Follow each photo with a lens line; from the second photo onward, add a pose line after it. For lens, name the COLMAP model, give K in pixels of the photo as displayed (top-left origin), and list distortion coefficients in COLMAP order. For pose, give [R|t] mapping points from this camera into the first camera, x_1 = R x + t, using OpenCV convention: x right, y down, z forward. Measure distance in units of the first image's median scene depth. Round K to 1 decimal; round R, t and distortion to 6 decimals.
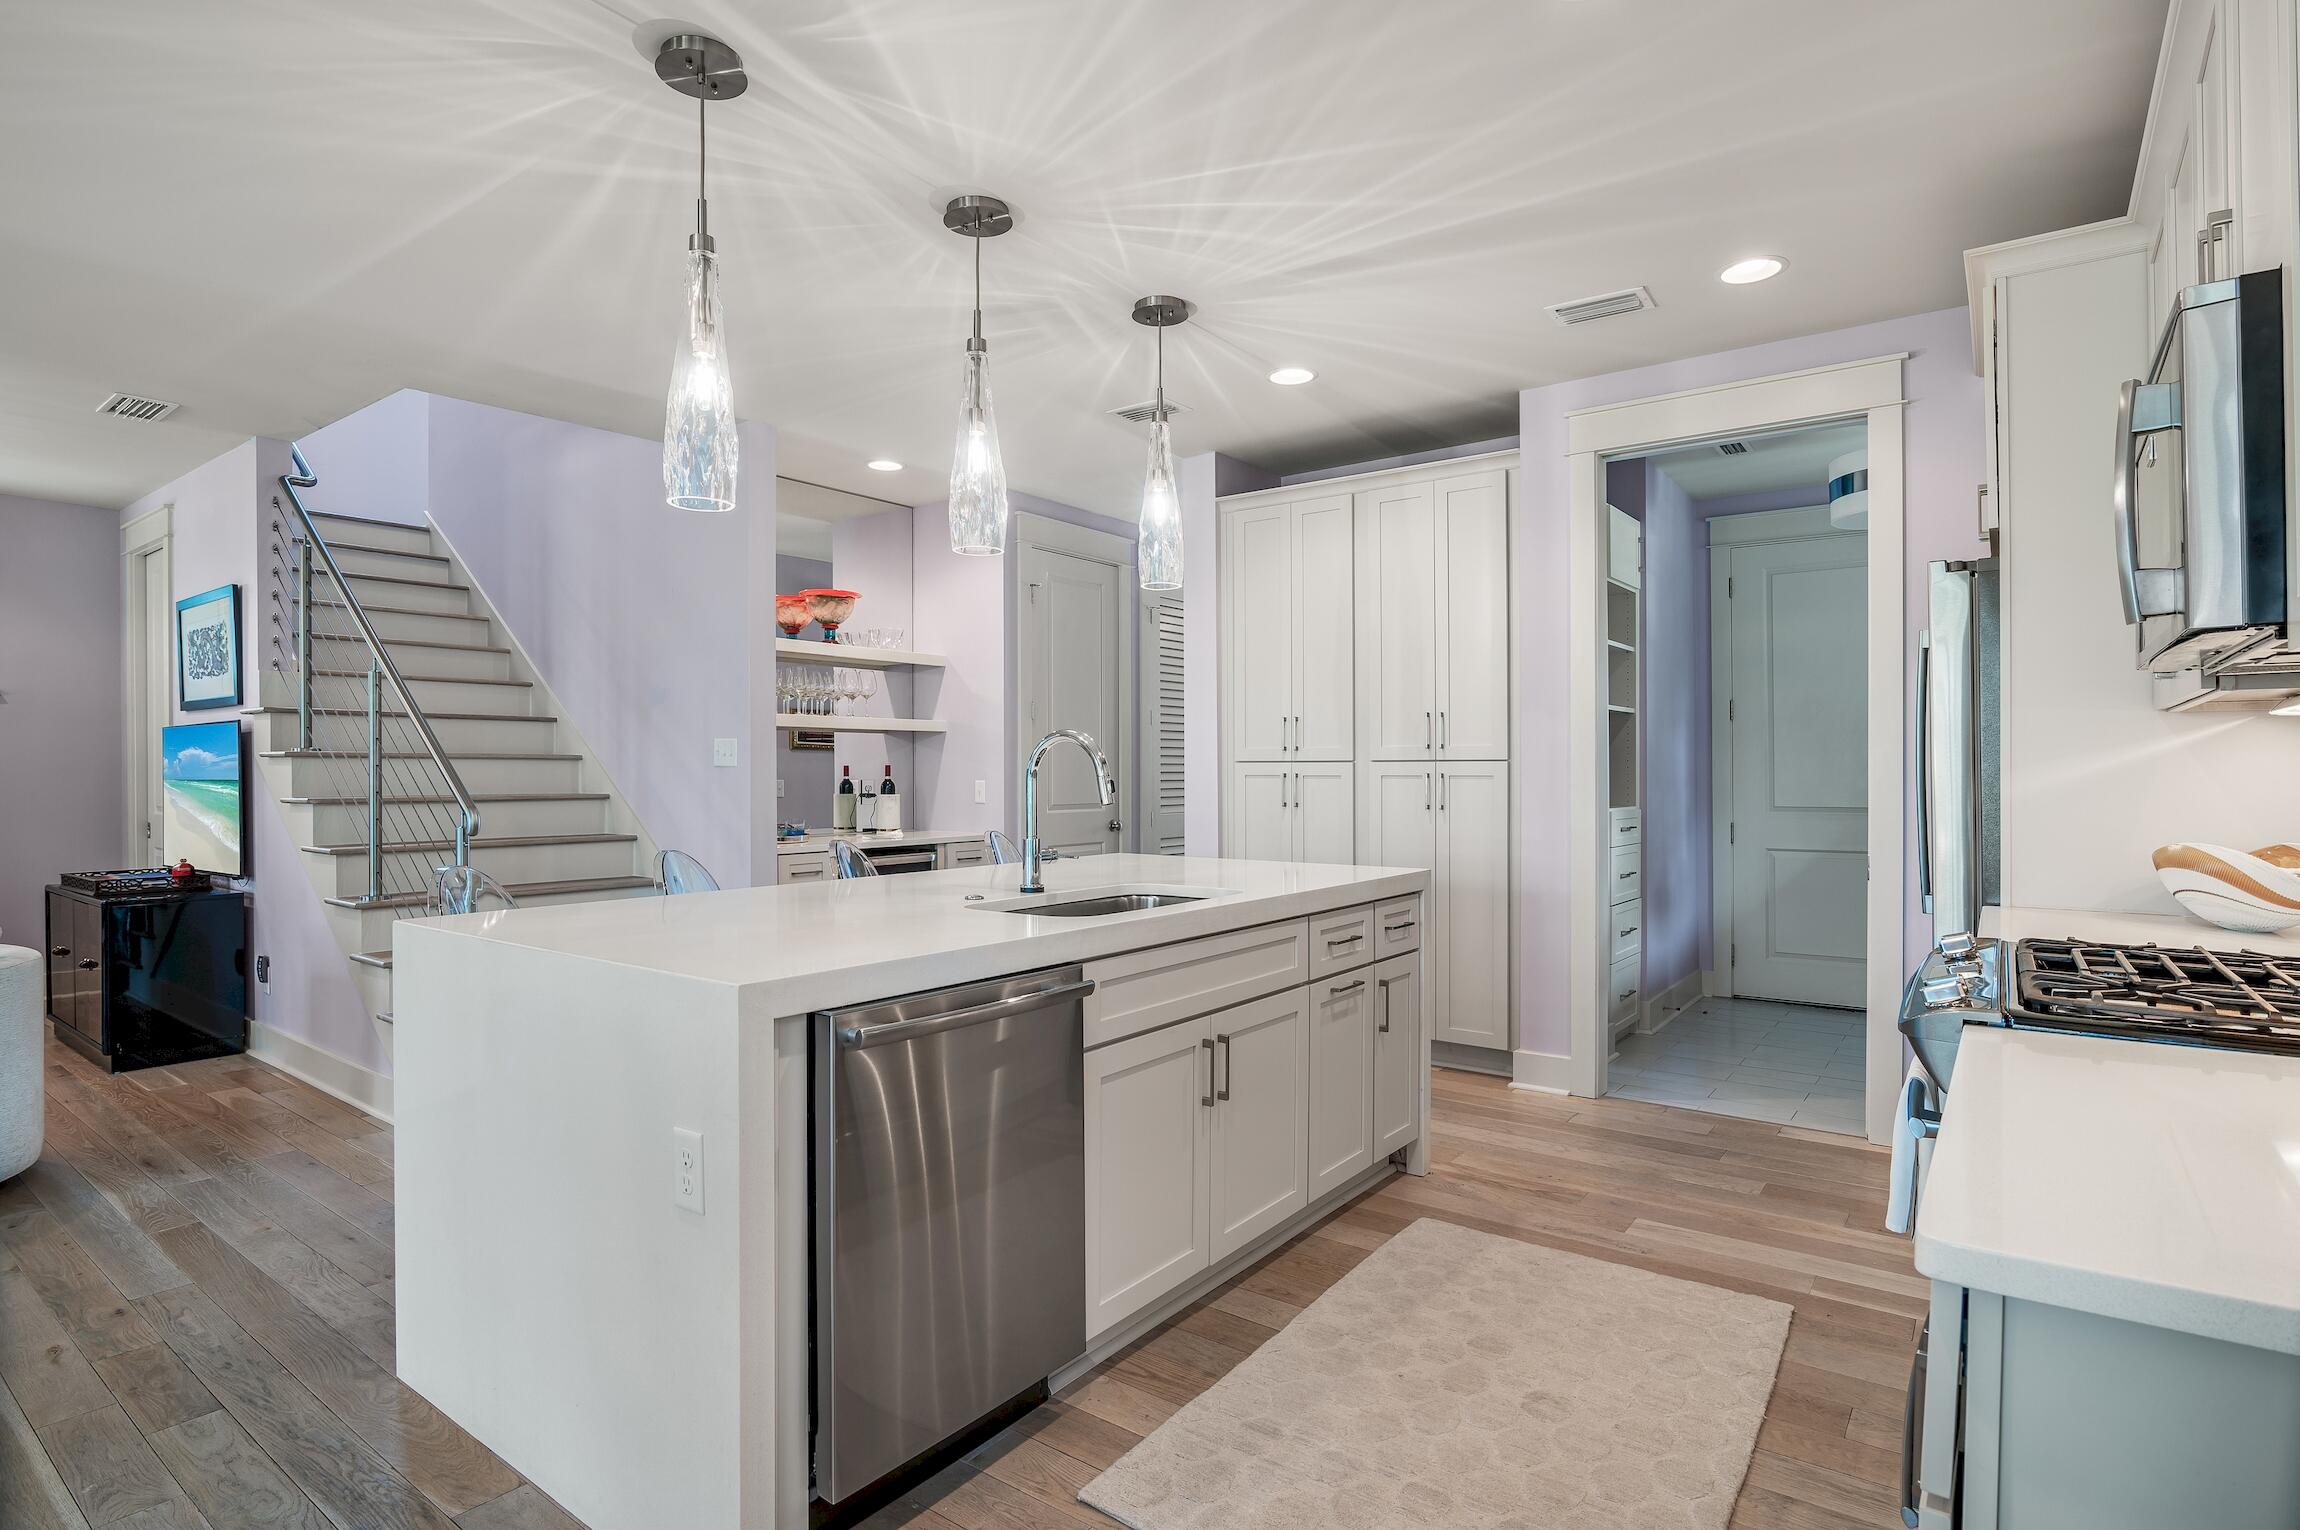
lens RADIAL K [[1229.4, 0, 1135.5], [0, 1229.4, 768.4], [0, 0, 1]] dist [0.003041, 0.000778]
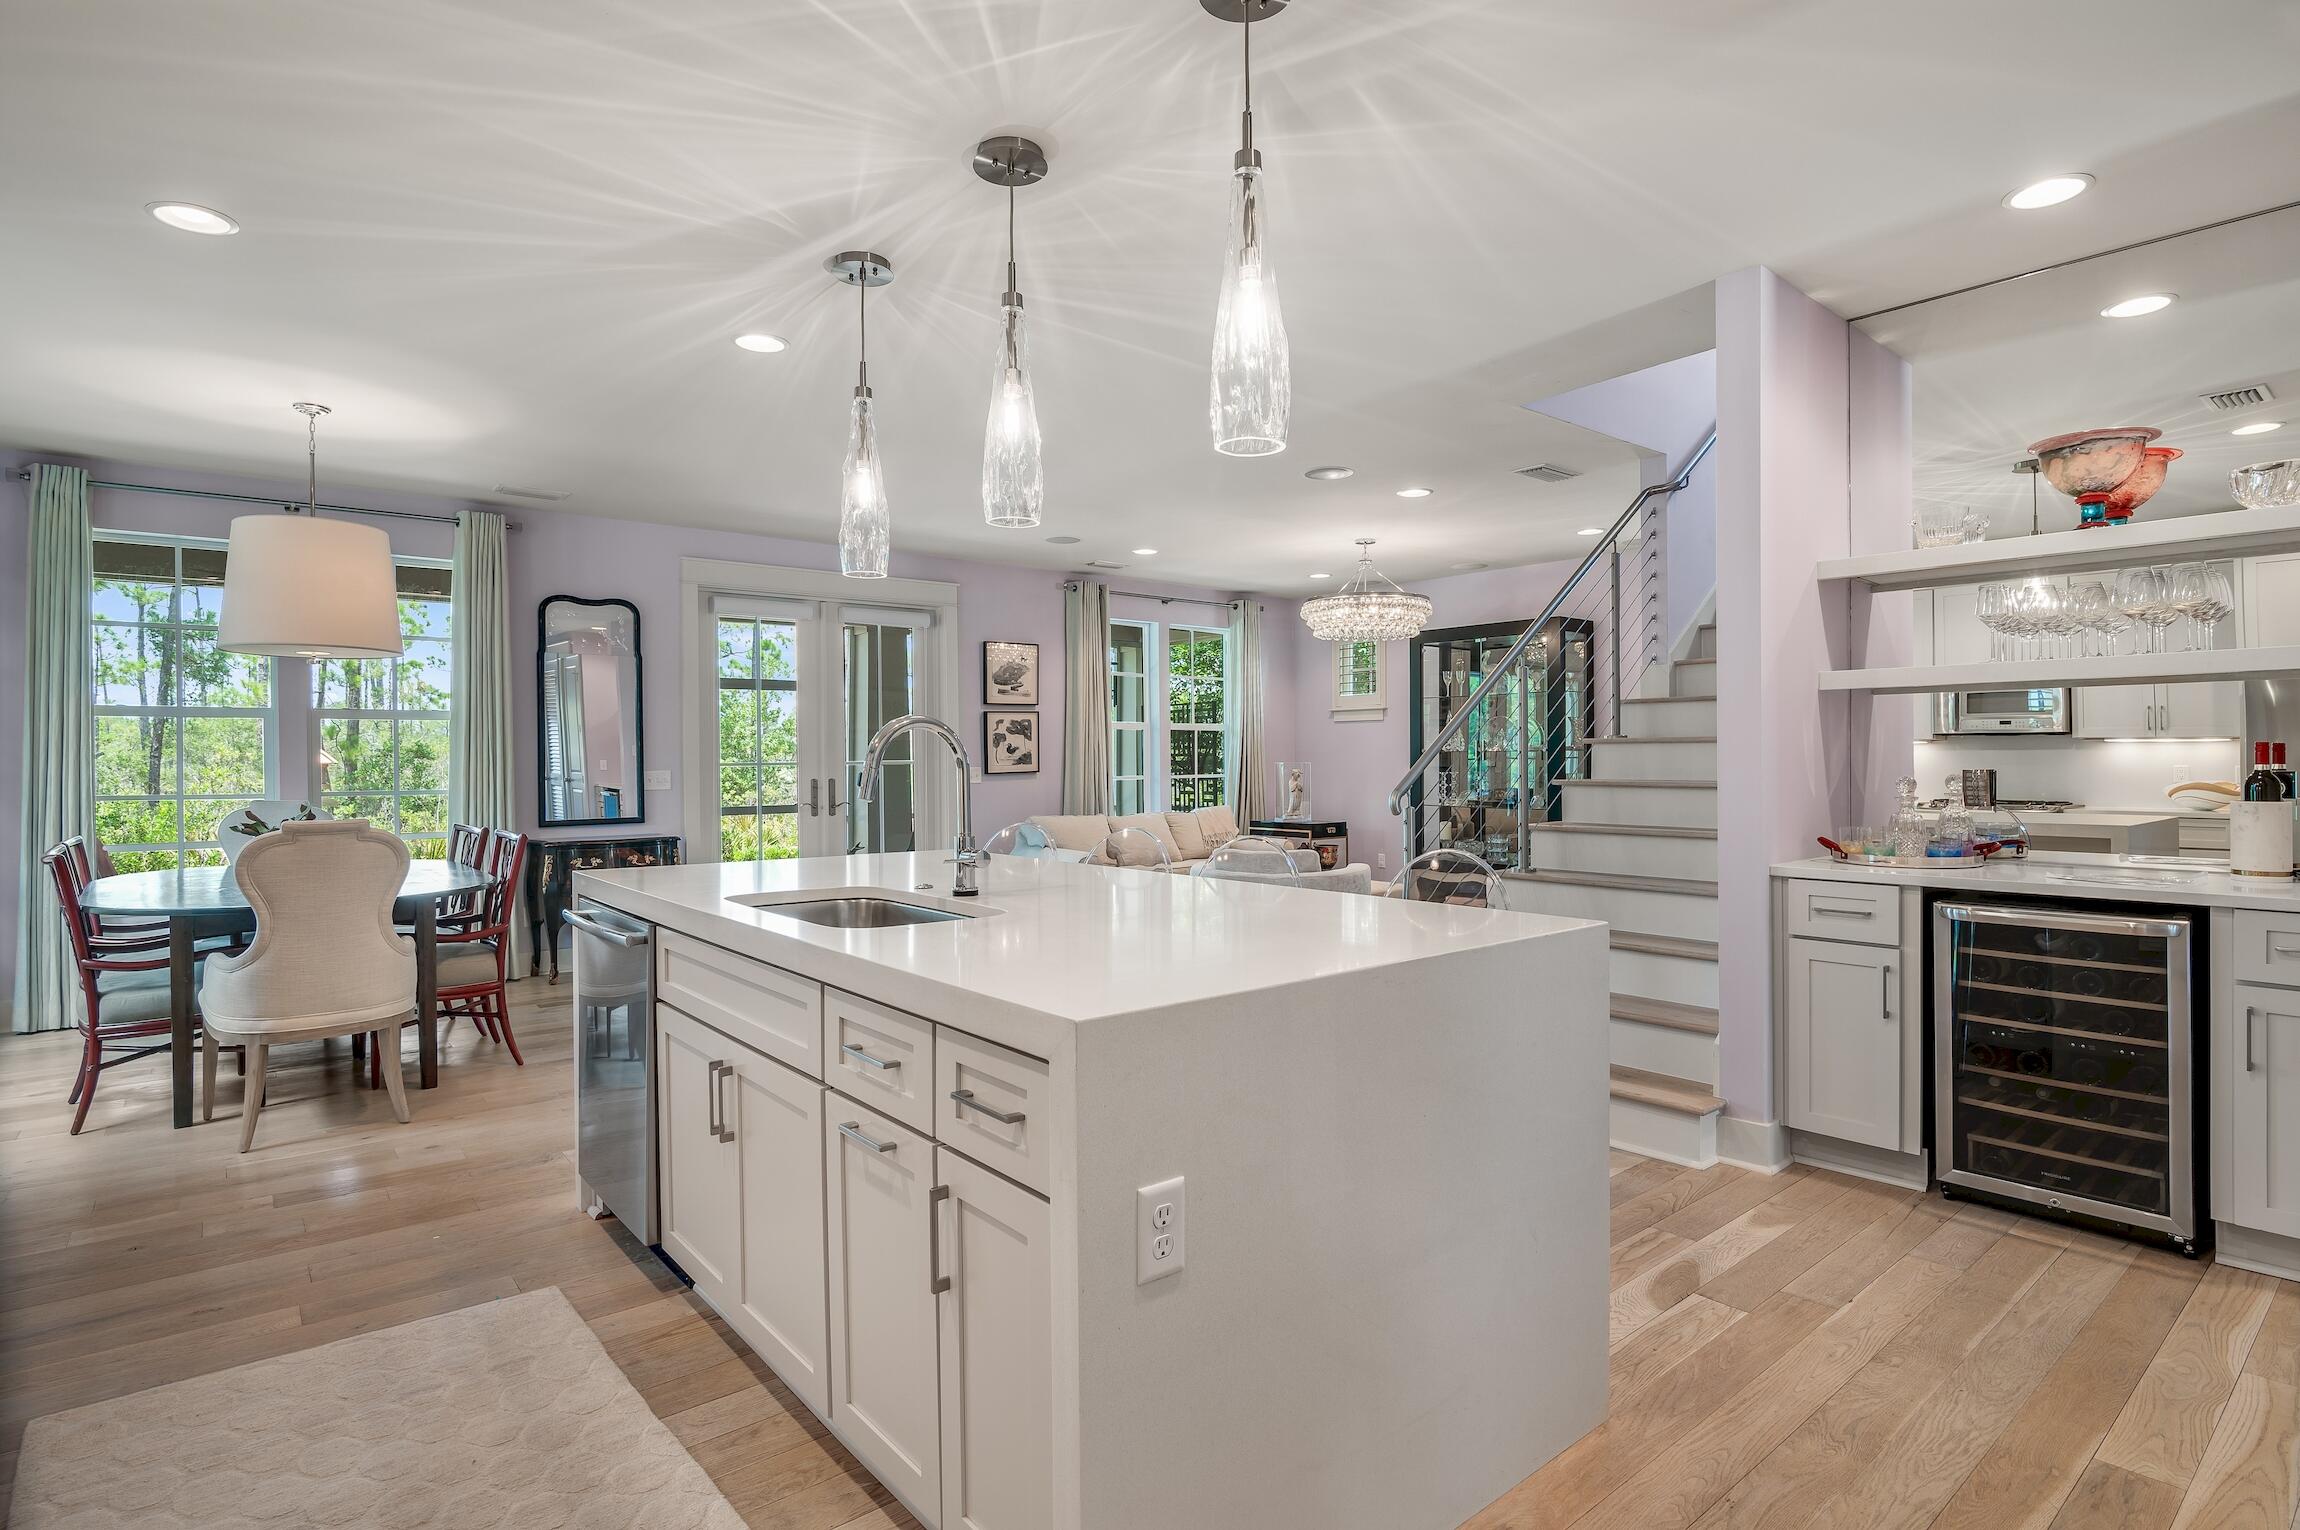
lens RADIAL K [[1117.2, 0, 1082.7], [0, 1117.2, 753.0], [0, 0, 1]] dist [-0.034746, -0.000484]
pose [[-0.262269, -0.003419, -0.964989, 0.398424], [0.004638, 0.999978, -0.004804, 0.000951], [0.964984, -0.005736, -0.262247, 0.761324]]
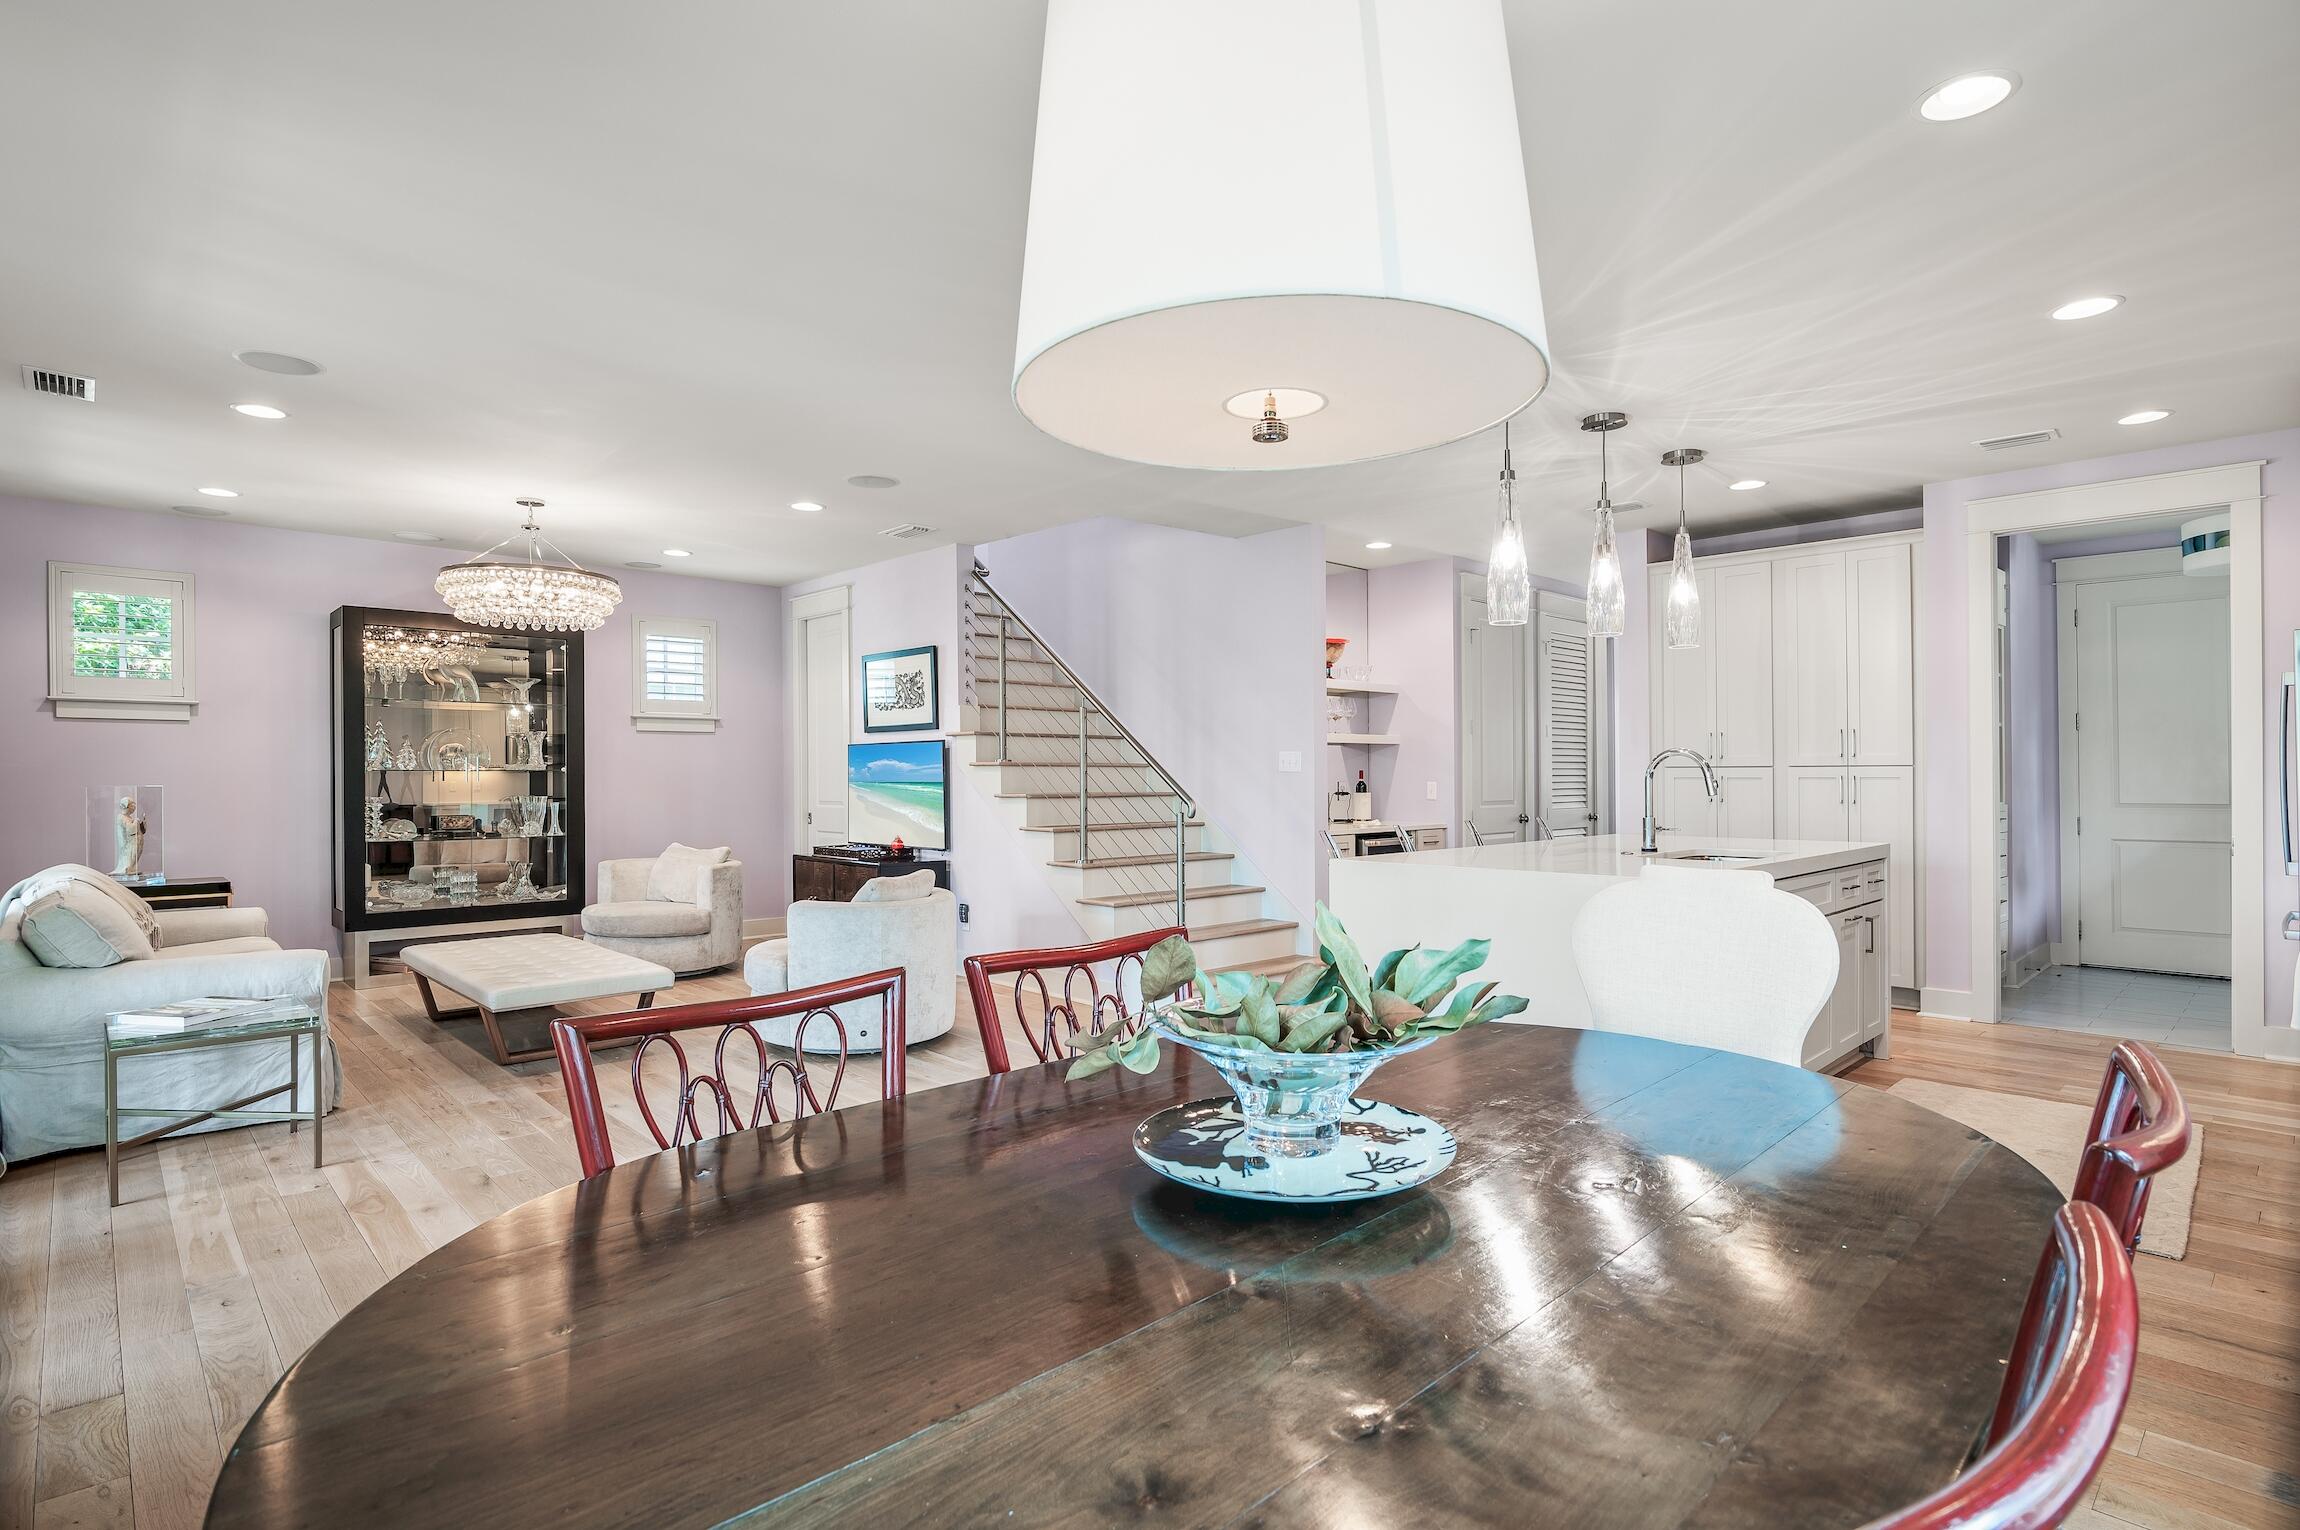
lens RADIAL K [[1229.4, 0, 1135.5], [0, 1229.4, 768.4], [0, 0, 1]] dist [0.003041, 0.000778]
pose [[0.988358, -0.002674, -0.152124, -0.288709], [0.002244, 0.999993, -0.002999, -0.001748], [0.152130, 0.002623, 0.988357, -0.384689]]
